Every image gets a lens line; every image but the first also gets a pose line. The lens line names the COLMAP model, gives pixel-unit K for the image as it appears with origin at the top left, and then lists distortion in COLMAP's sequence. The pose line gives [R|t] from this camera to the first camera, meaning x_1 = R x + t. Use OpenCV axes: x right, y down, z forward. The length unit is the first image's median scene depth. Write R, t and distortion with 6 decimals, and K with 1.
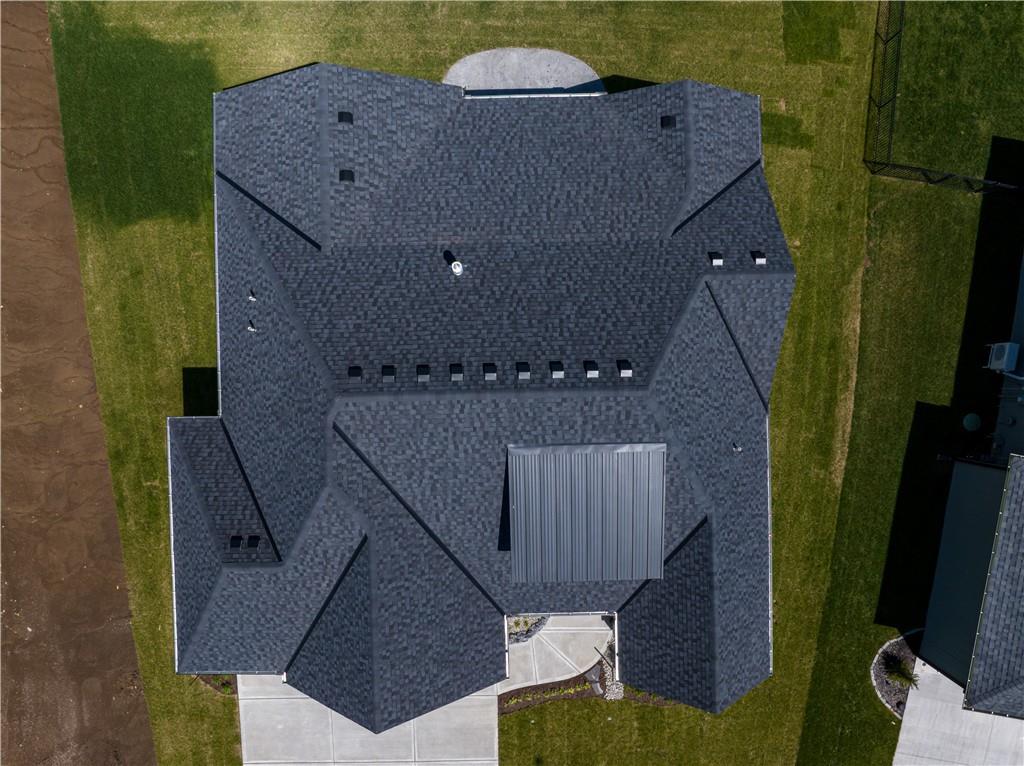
lens RADIAL K [[720.8, 0, 512.7], [0, 720.8, 380.6], [0, 0, 1]] dist [-0.053056, 0.025649]
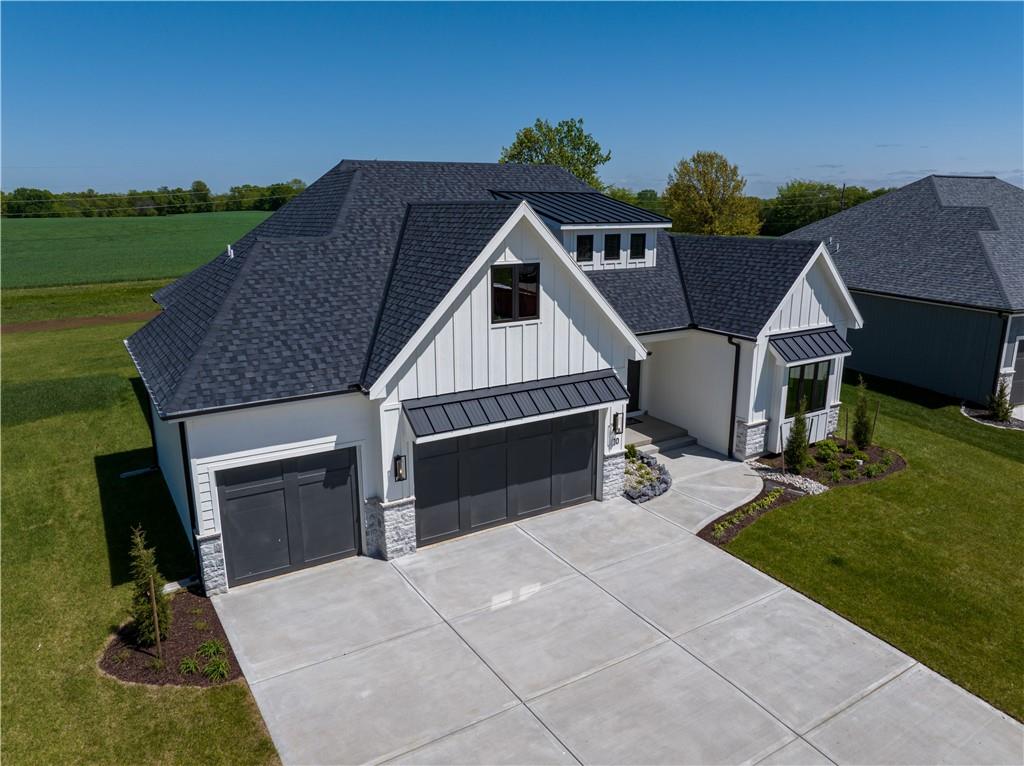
lens RADIAL K [[720.8, 0, 512.9], [0, 720.8, 379.2], [0, 0, 1]] dist [-0.053056, 0.025649]
pose [[0.860521, -0.133358, 0.491650, -0.511728], [0.509302, 0.204826, -0.835857, 0.992882], [0.010765, 0.969671, 0.244177, 0.853516]]
